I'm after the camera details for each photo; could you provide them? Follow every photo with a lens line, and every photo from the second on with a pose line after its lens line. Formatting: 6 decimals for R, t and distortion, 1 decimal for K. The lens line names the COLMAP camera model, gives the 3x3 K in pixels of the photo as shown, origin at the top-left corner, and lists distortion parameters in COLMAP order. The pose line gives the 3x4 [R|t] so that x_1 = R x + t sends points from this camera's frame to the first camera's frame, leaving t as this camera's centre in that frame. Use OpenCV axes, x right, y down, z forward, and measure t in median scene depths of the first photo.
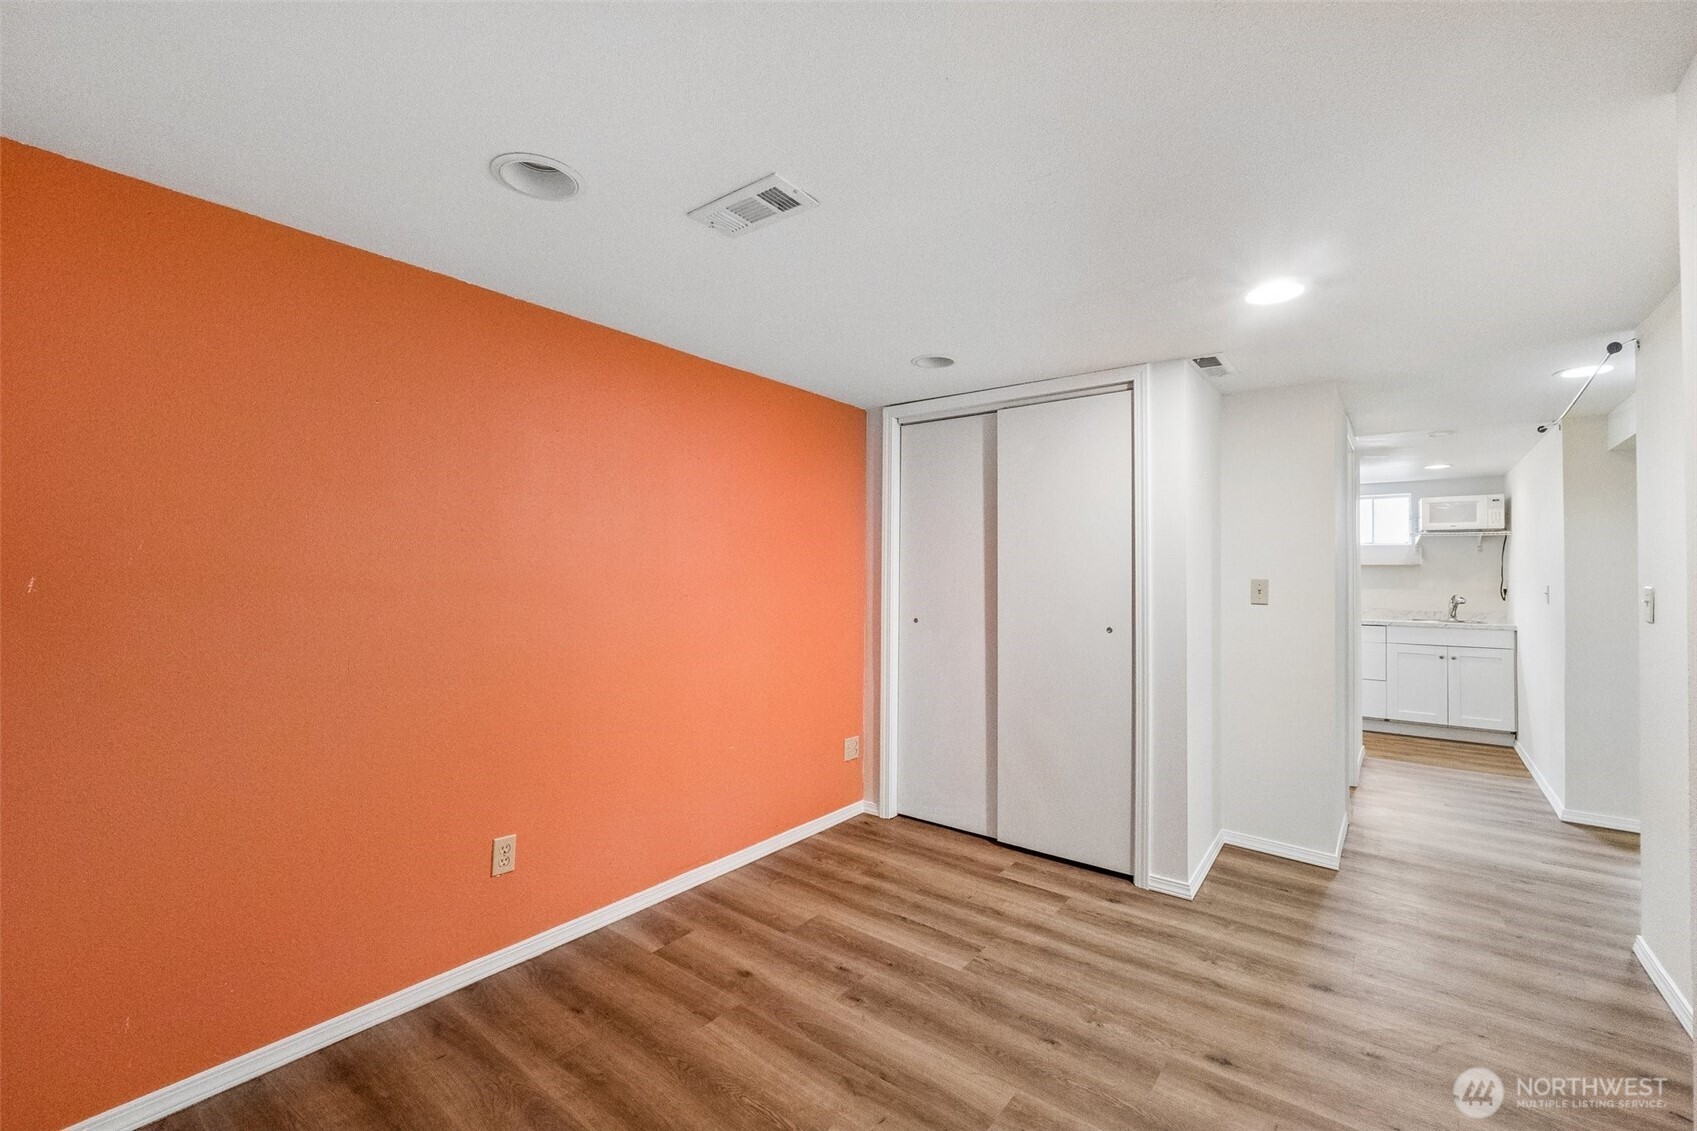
lens RADIAL K [[709.1, 0, 867.4], [0, 709.1, 564.6], [0, 0, 1]] dist [-0.008586, -0.000317]
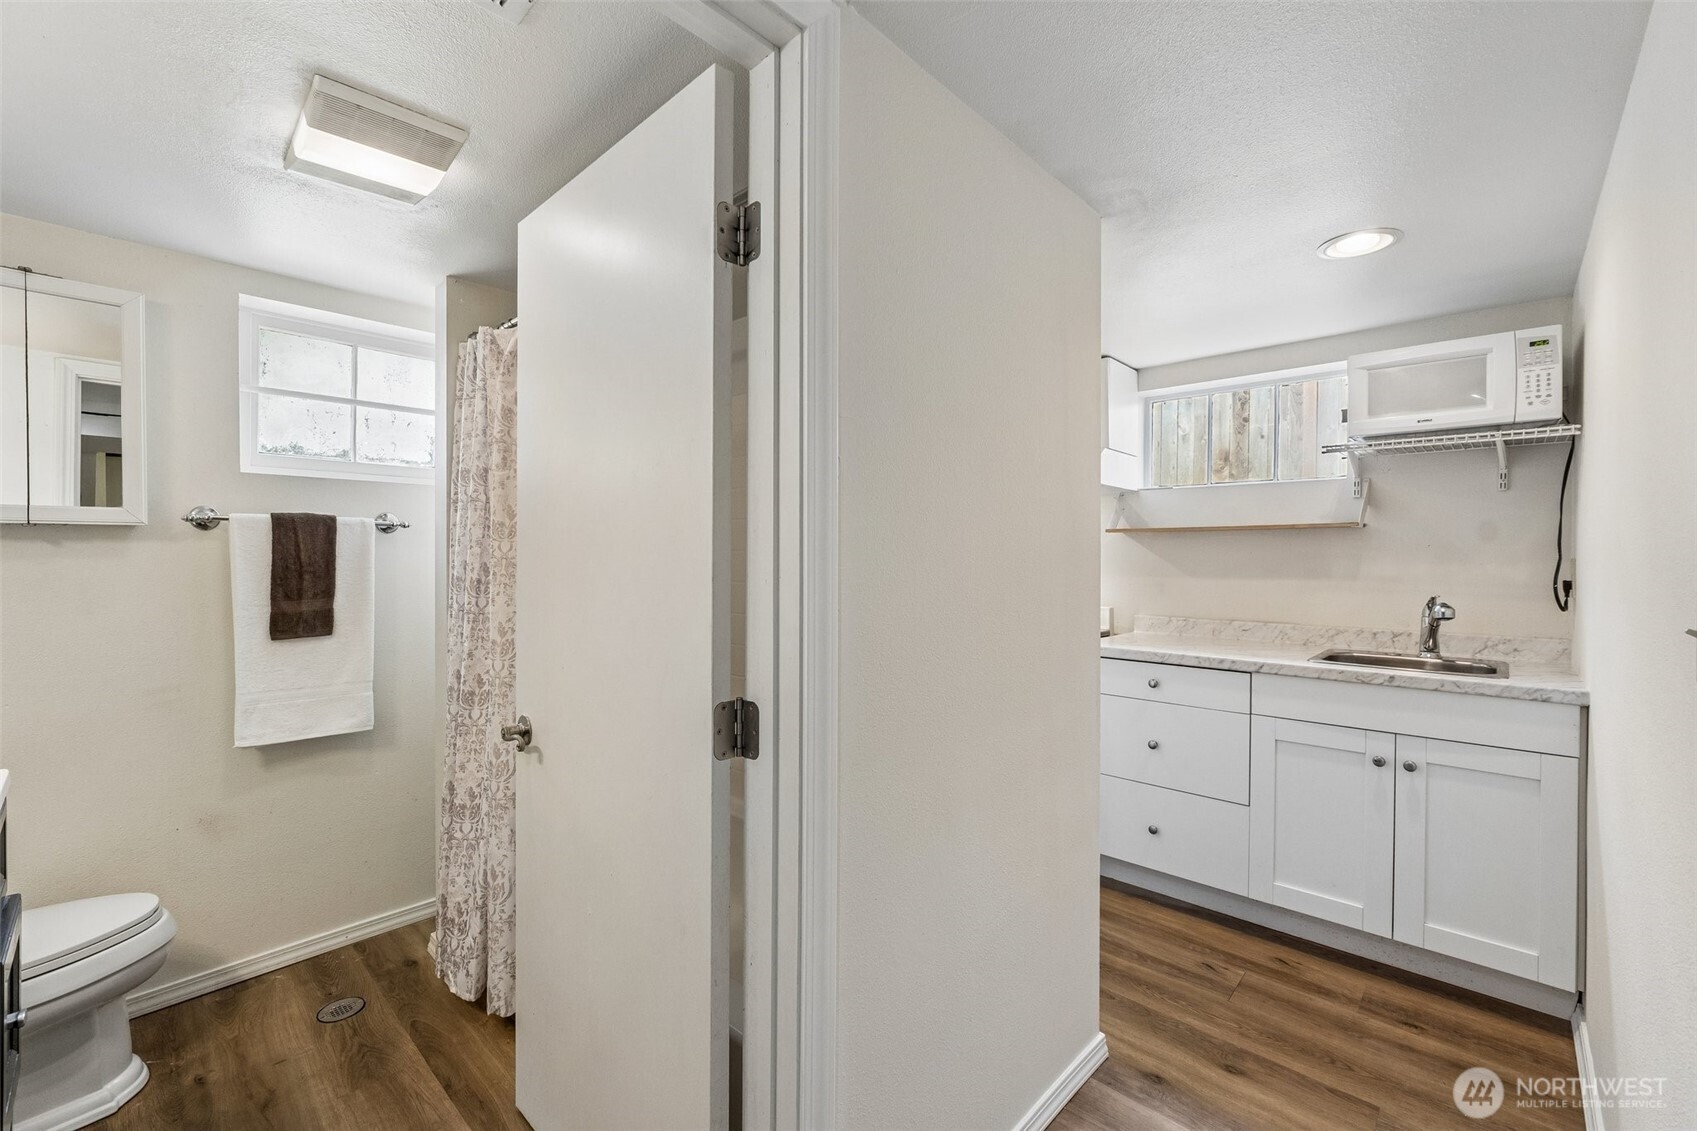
lens RADIAL K [[719.2, 0, 858.7], [0, 719.2, 564.1], [0, 0, 1]] dist [-0.002194, -0.003508]
pose [[0.996641, 0.000446, -0.081890, 0.562165], [0.001156, 0.999809, 0.019516, 0.016665], [0.081883, -0.019545, 0.996450, 0.588849]]
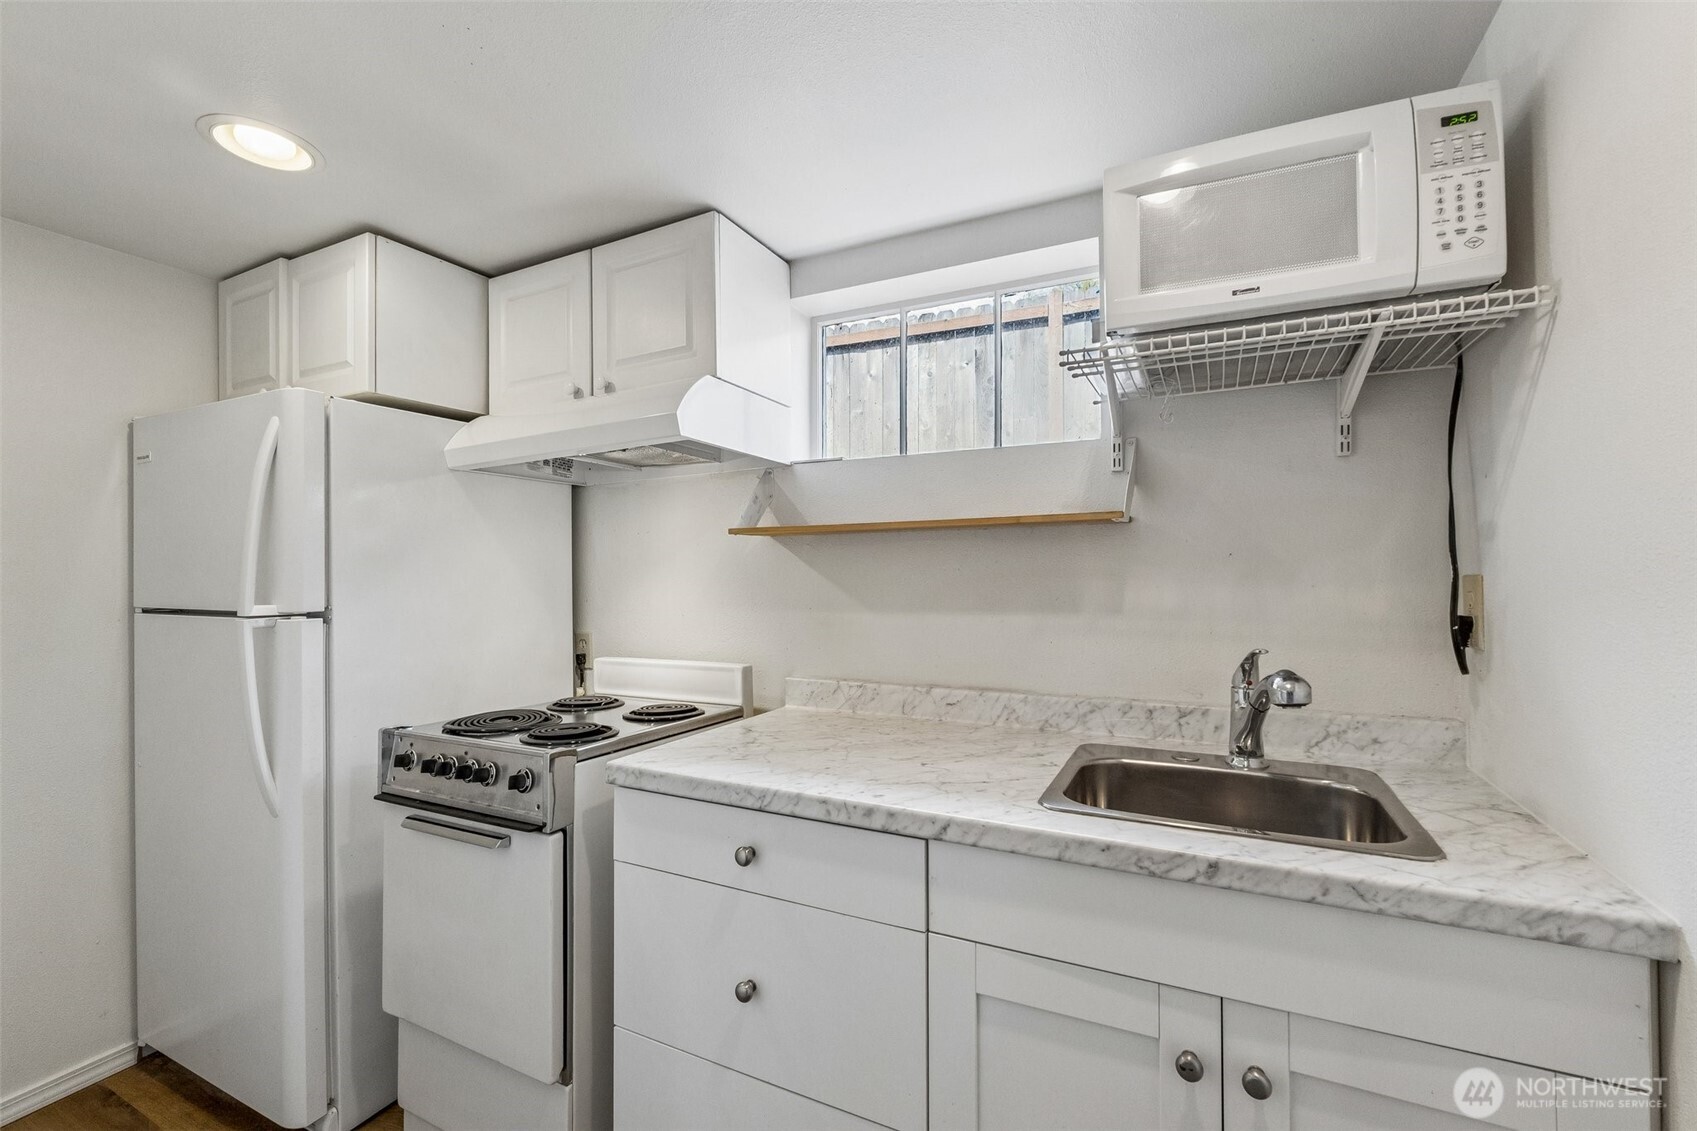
lens RADIAL K [[709.1, 0, 867.4], [0, 709.1, 564.6], [0, 0, 1]] dist [-0.008586, -0.000317]
pose [[0.978355, -0.004685, 0.206880, 0.706216], [0.005942, 0.999967, -0.005459, 0.018681], [-0.206848, 0.006570, 0.978351, 0.852734]]
